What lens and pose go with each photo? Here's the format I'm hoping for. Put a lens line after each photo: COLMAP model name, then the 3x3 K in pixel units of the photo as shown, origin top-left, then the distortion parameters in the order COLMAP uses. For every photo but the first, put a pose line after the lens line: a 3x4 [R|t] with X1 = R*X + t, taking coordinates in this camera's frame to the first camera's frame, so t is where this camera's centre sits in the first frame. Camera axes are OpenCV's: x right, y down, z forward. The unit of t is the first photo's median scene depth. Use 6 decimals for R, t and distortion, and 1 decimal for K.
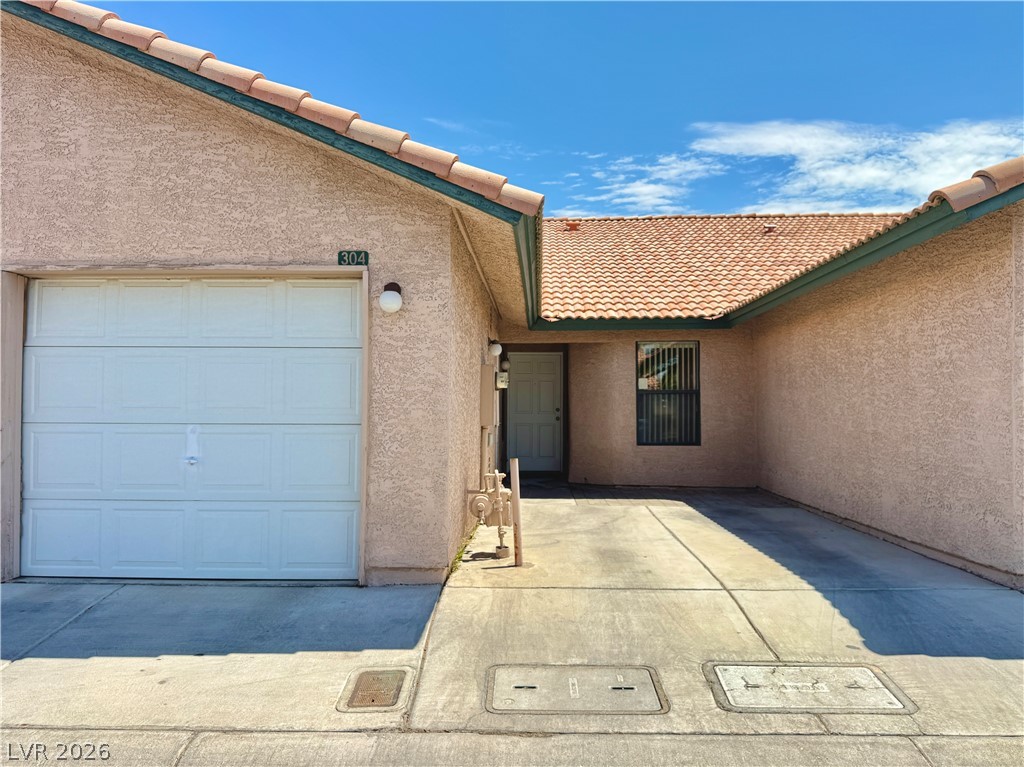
lens RADIAL K [[775.1, 0, 512.6], [0, 775.1, 384.0], [0, 0, 1]] dist [0.001747, 0.000267]
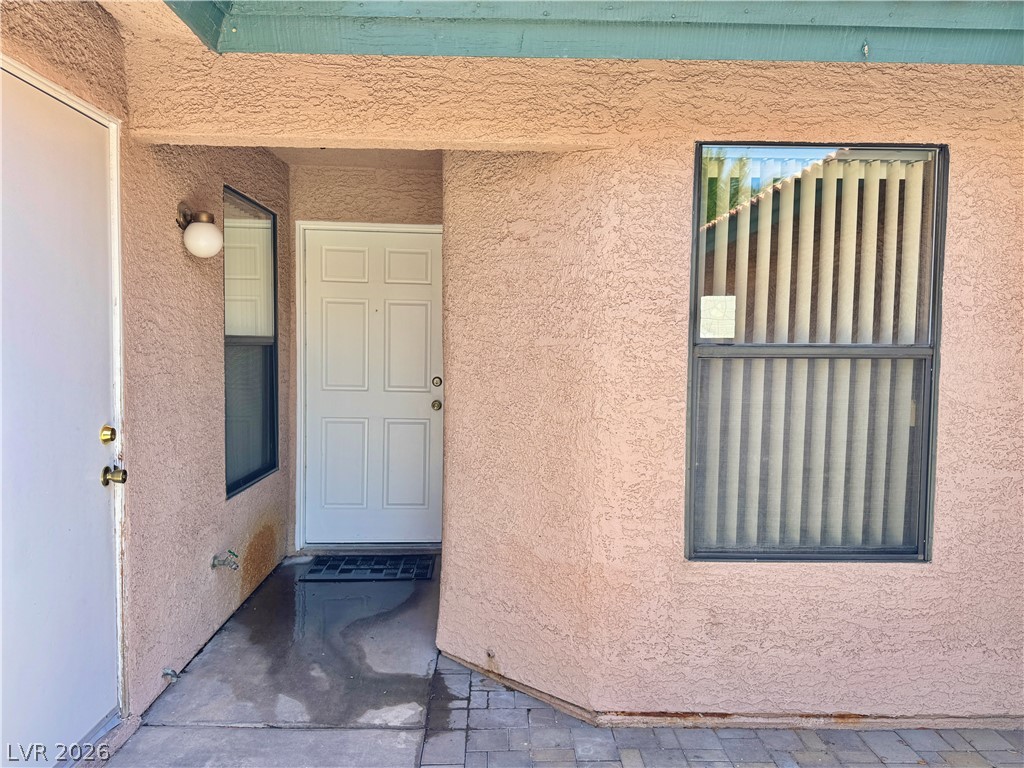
lens RADIAL K [[775.1, 0, 510.9], [0, 775.1, 385.2], [0, 0, 1]] dist [0.001747, 0.000267]
pose [[0.997412, 0.010335, 0.071149, 0.083971], [-0.016194, 0.996478, 0.082277, 0.001761], [-0.070049, -0.083216, 0.994067, 0.752779]]
